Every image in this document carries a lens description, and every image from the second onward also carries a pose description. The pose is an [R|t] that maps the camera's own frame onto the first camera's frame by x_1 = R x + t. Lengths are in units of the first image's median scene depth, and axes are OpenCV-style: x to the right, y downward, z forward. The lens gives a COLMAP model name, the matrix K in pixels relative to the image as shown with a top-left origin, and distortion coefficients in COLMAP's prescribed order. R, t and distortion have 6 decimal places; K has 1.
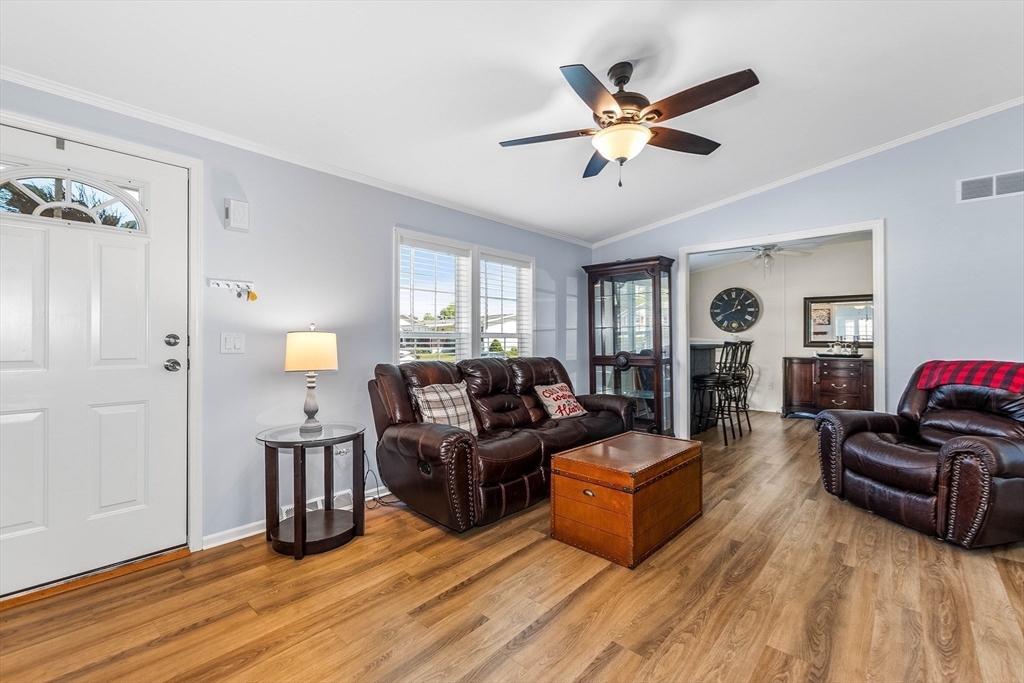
lens RADIAL K [[436.9, 0, 514.6], [0, 436.9, 335.5], [0, 0, 1]] dist [-0.001571, -0.000949]
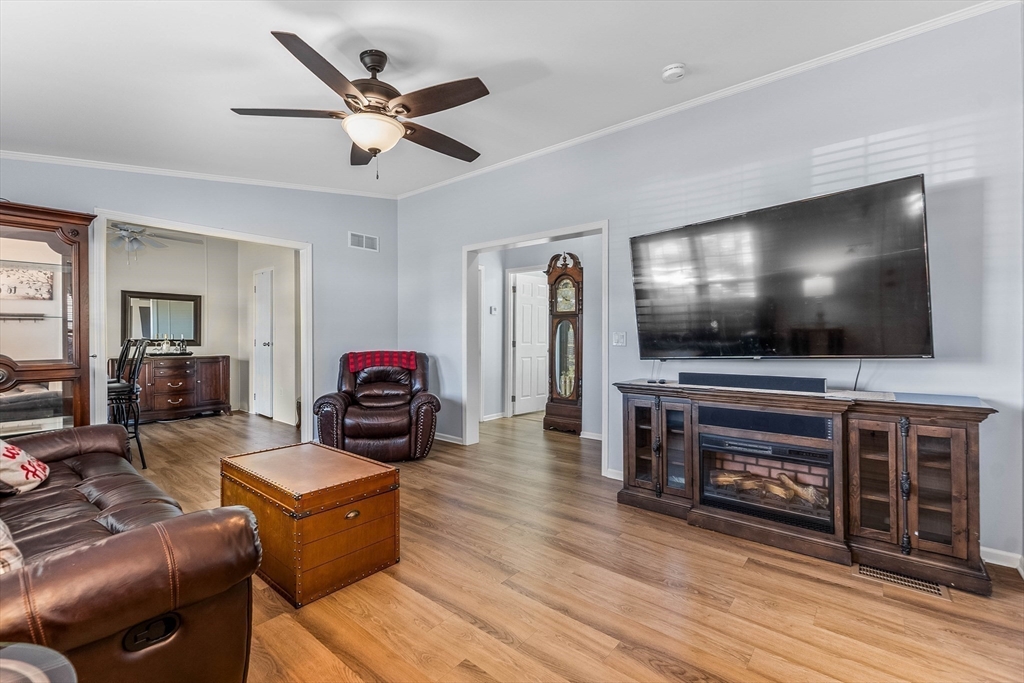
lens RADIAL K [[436.0, 0, 512.0], [0, 436.0, 341.5], [0, 0, 1]] dist [-0.003319, -0.000296]
pose [[-0.038502, -0.007559, 0.999230, -0.701028], [-0.008674, 0.999936, 0.007230, 0.010128], [-0.999221, -0.008389, -0.038565, 0.723449]]
